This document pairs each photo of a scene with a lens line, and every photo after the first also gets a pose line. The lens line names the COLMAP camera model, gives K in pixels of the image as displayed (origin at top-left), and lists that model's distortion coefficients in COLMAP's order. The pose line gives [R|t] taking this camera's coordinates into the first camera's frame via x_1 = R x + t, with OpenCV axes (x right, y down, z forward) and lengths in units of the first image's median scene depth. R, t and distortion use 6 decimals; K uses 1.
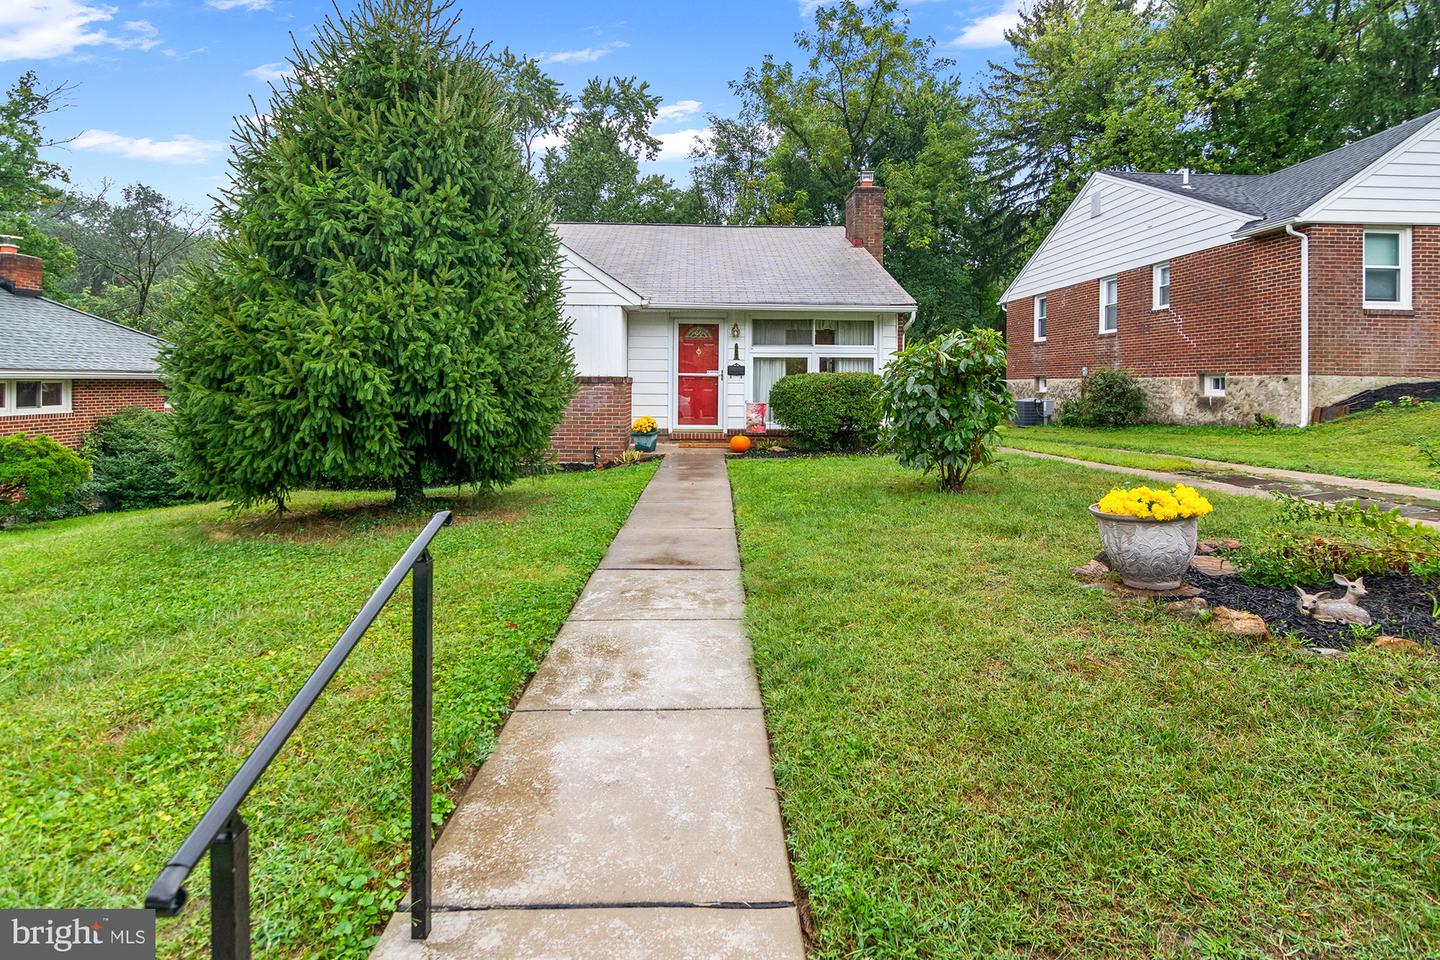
lens RADIAL K [[736.3, 0, 719.1], [0, 736.3, 416.8], [0, 0, 1]] dist [-0.007193, -0.002237]
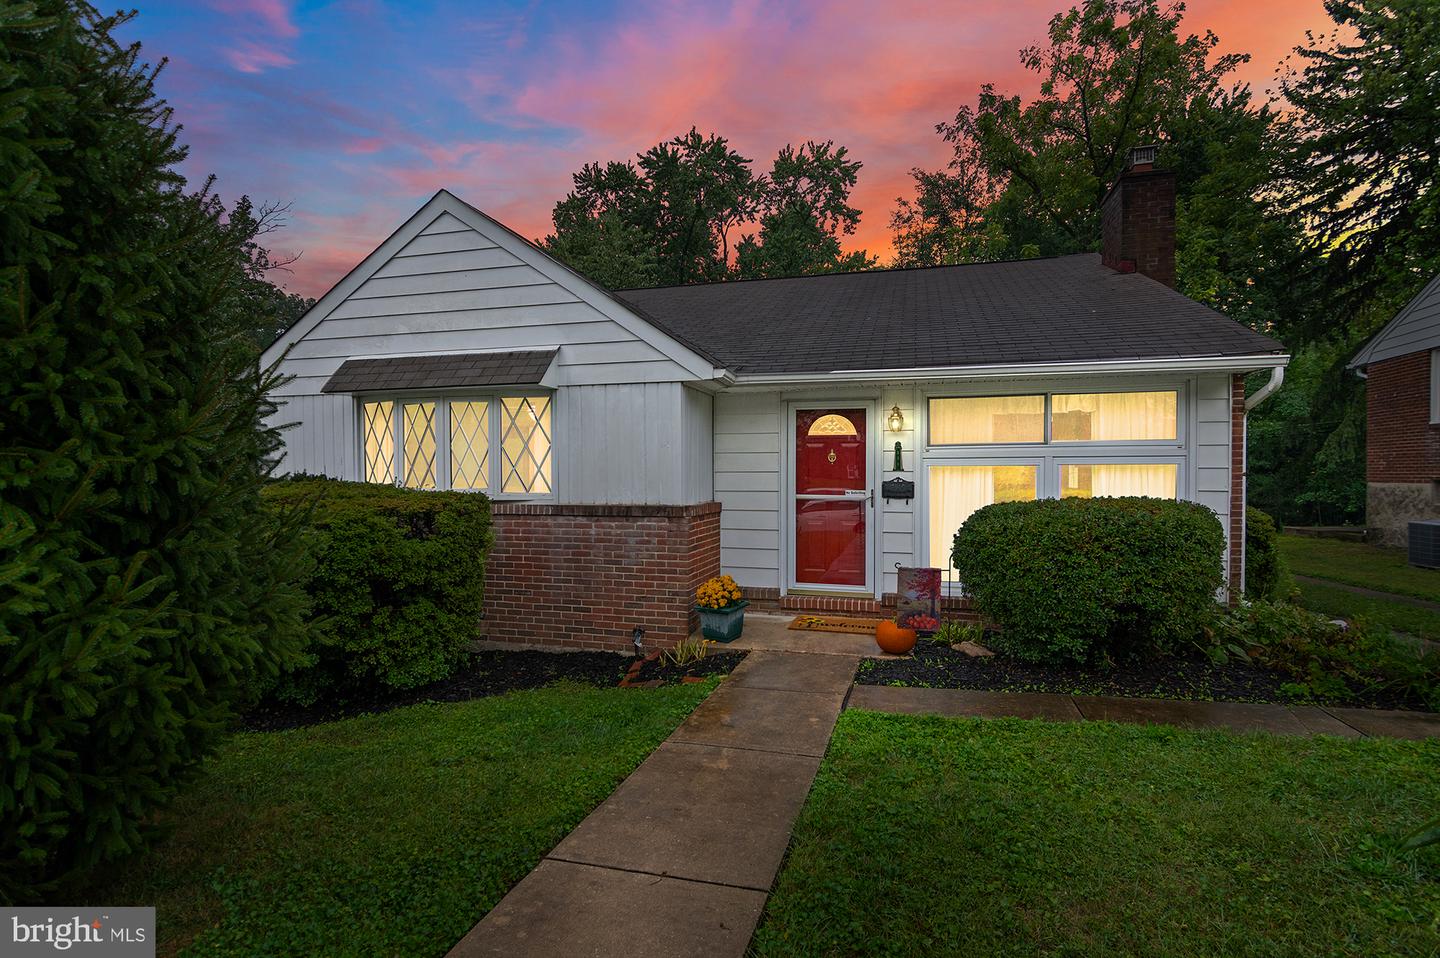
lens RADIAL K [[716.5, 0, 722.4], [0, 716.5, 512.2], [0, 0, 1]] dist [-0.007103, -0.001221]
pose [[0.957004, 0.004938, -0.290034, 0.016442], [-0.003551, 0.999980, 0.005308, -0.014828], [0.290054, -0.004050, 0.957002, 0.135041]]
